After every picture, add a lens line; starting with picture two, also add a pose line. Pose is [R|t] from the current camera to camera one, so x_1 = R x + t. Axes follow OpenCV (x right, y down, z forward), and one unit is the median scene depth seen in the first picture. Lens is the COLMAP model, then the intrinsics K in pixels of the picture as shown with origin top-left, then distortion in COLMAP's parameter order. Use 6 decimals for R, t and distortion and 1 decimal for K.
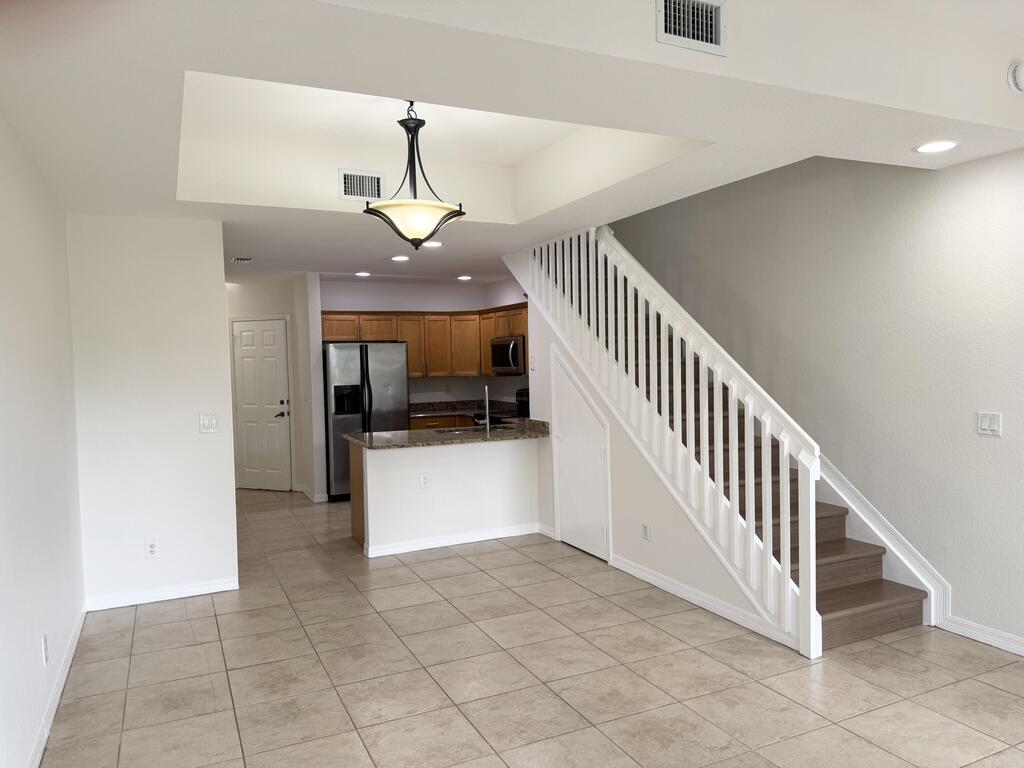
lens RADIAL K [[730.8, 0, 514.4], [0, 730.8, 390.6], [0, 0, 1]] dist [0.053522, -0.090916]
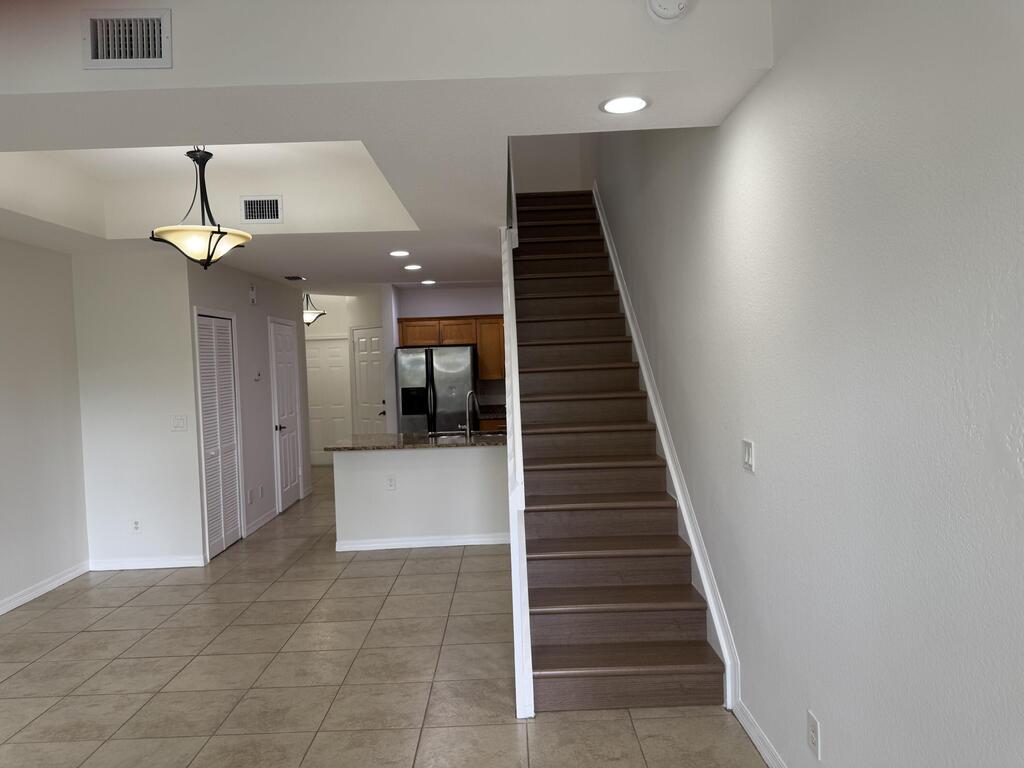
lens RADIAL K [[736.0, 0, 509.8], [0, 736.0, 386.4], [0, 0, 1]] dist [0.001045, -0.006078]
pose [[0.904733, 0.005130, -0.425948, 0.490526], [-0.004791, 0.999987, 0.001867, -0.016329], [0.425952, 0.000352, 0.904746, 0.138865]]
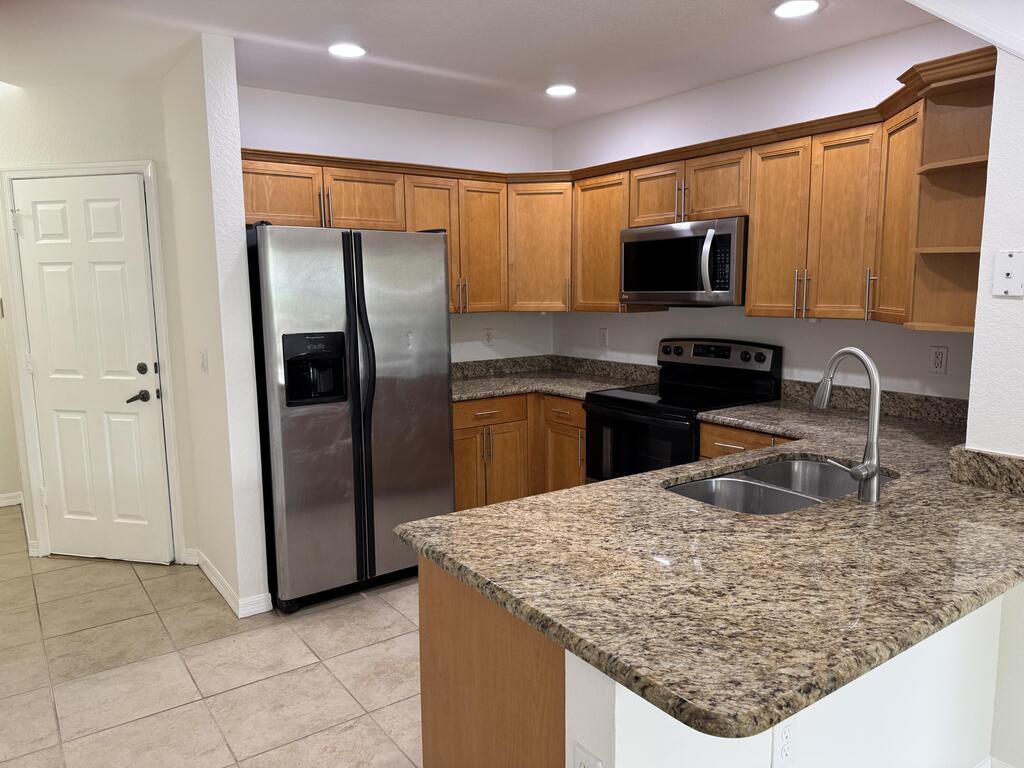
lens RADIAL K [[736.0, 0, 509.8], [0, 736.0, 386.4], [0, 0, 1]] dist [0.001045, -0.006078]
pose [[0.985421, -0.011441, 0.169747, -0.272865], [-0.004037, 0.995883, 0.090557, -0.021659], [-0.170084, -0.089922, 0.981318, 0.827143]]
